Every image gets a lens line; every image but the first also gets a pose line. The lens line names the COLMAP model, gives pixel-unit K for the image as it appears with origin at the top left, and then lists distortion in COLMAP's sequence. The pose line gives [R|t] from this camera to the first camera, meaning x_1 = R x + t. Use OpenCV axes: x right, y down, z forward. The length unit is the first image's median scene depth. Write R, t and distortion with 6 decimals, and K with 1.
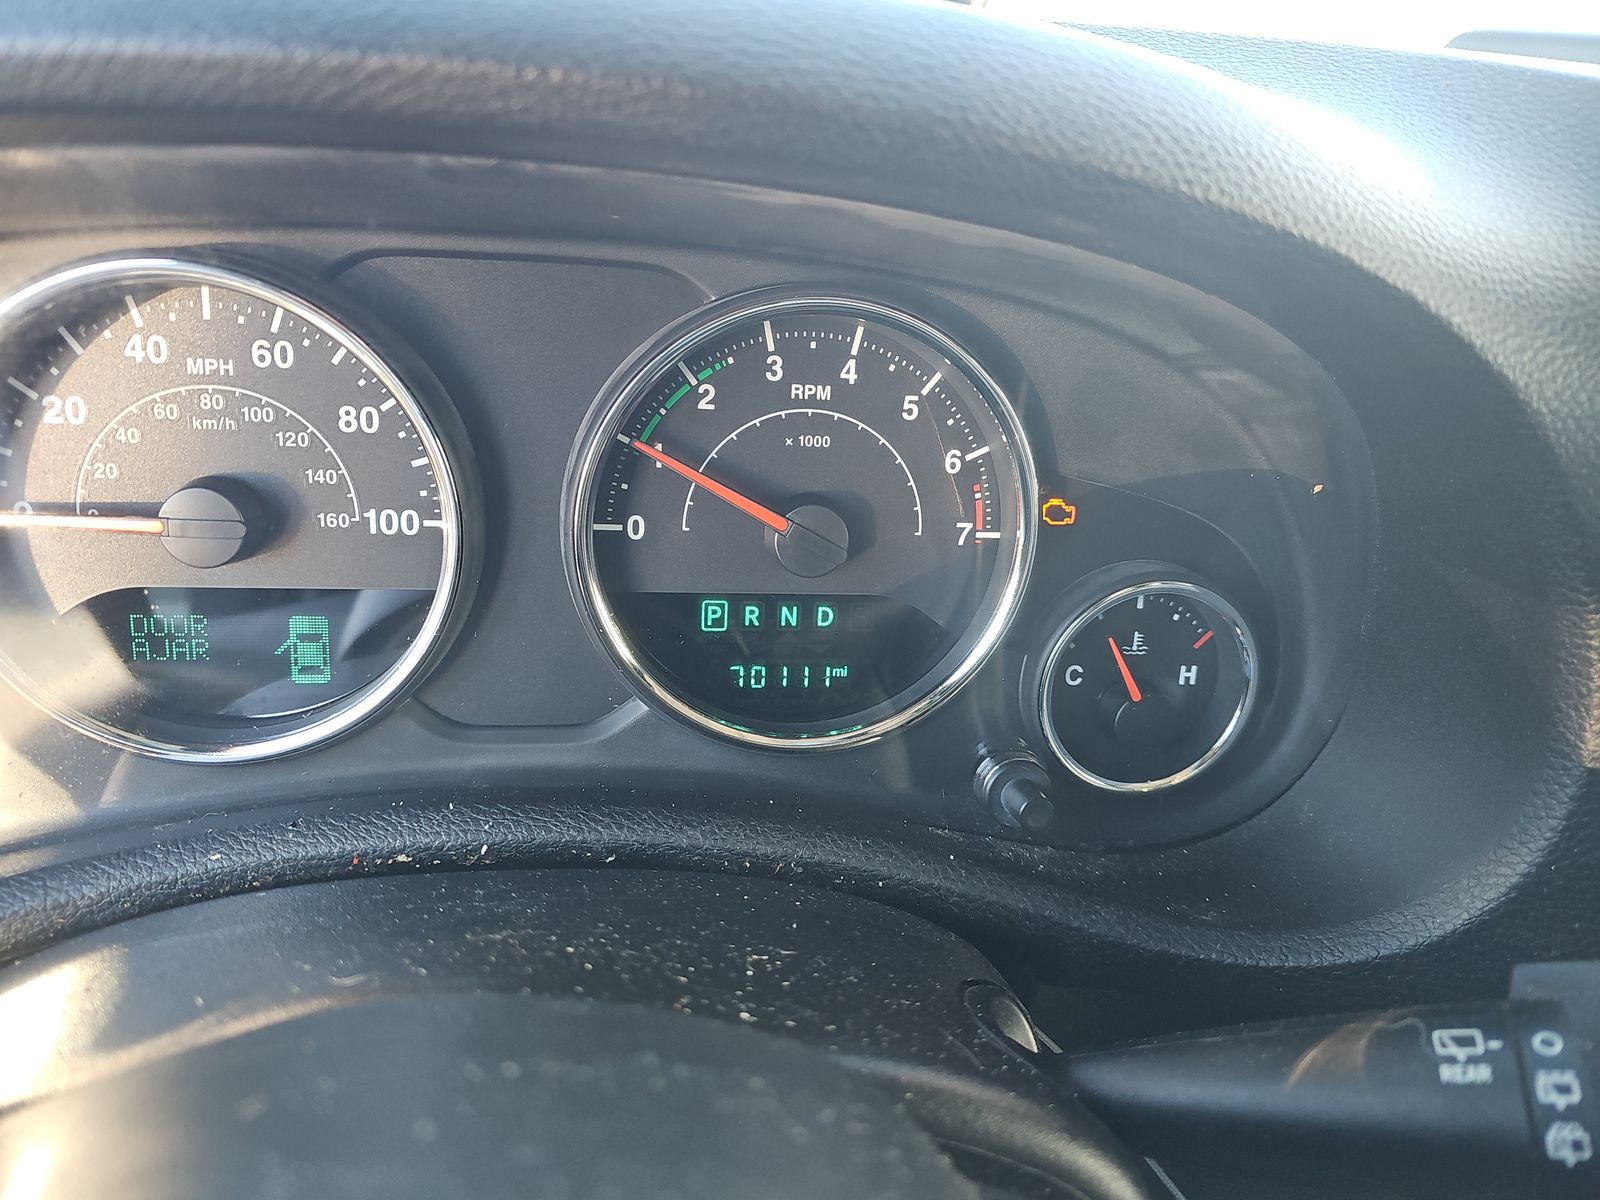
lens RADIAL K [[1102.5, 0, 800.0], [0, 1102.5, 600.0], [0, 0, 1]] dist [0.008242, -0.040239]
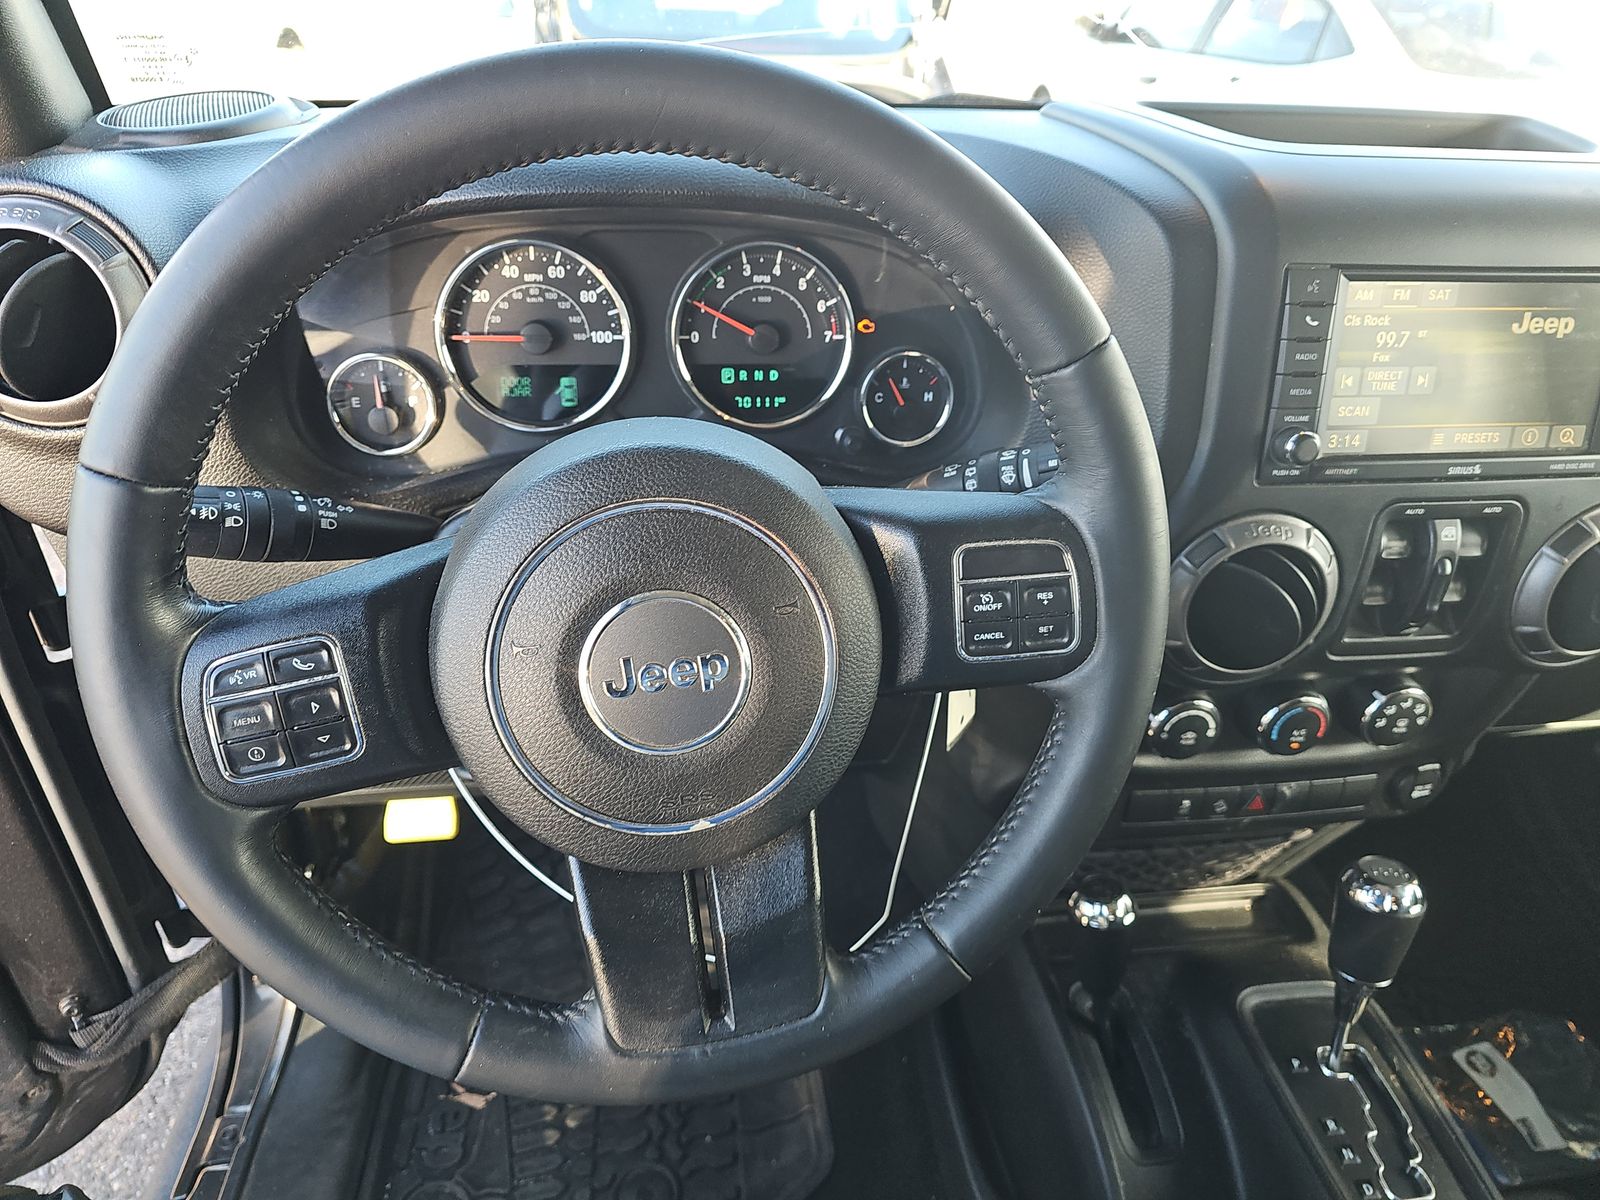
lens RADIAL K [[1052.8, 0, 800.0], [0, 1052.8, 600.0], [0, 0, 1]] dist [0.027206, -0.036550]
pose [[0.999164, -0.035897, -0.019581, 0.121433], [0.037530, 0.995174, 0.090667, 0.334830], [0.016232, -0.091326, 0.995689, -1.507403]]
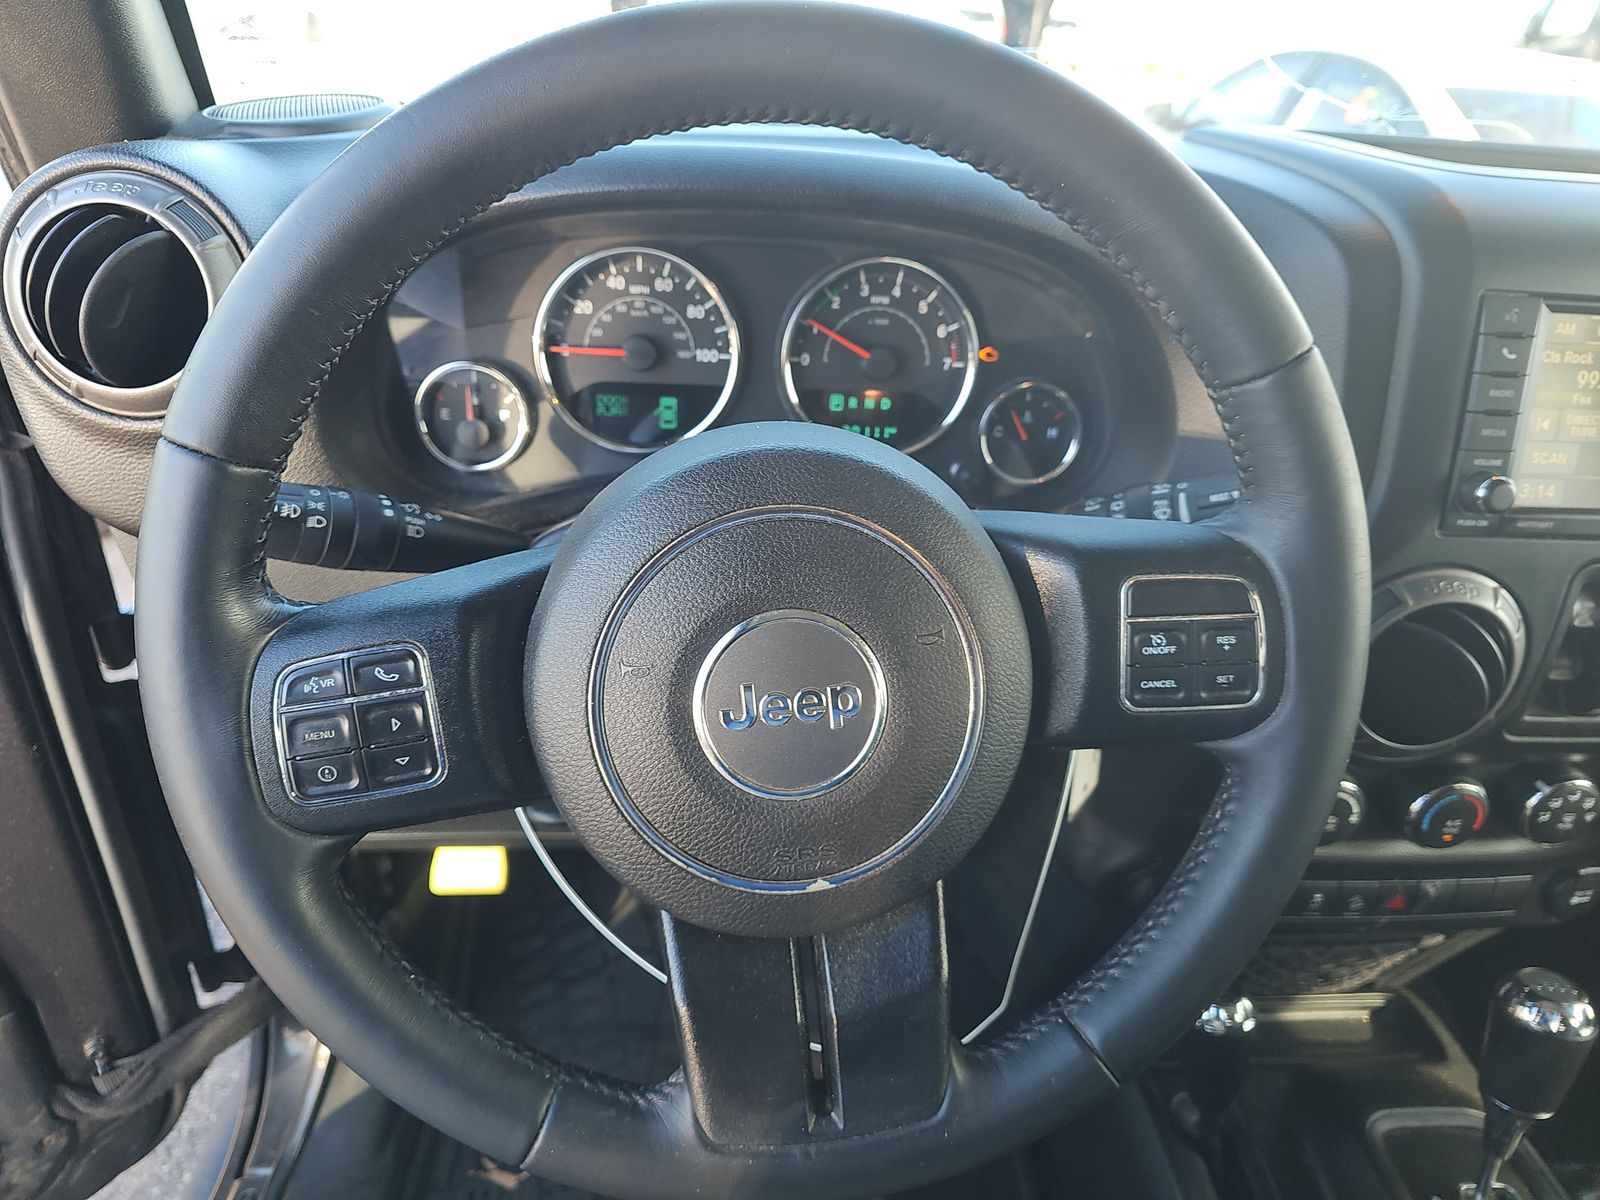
lens RADIAL K [[1070.0, 0, 800.0], [0, 1070.0, 600.0], [0, 0, 1]] dist [0.019244, -0.032419]
pose [[0.997939, 0.007026, -0.063788, -0.010561], [-0.005411, 0.999661, 0.025453, 0.404376], [0.063945, -0.025056, 0.997639, -1.344305]]
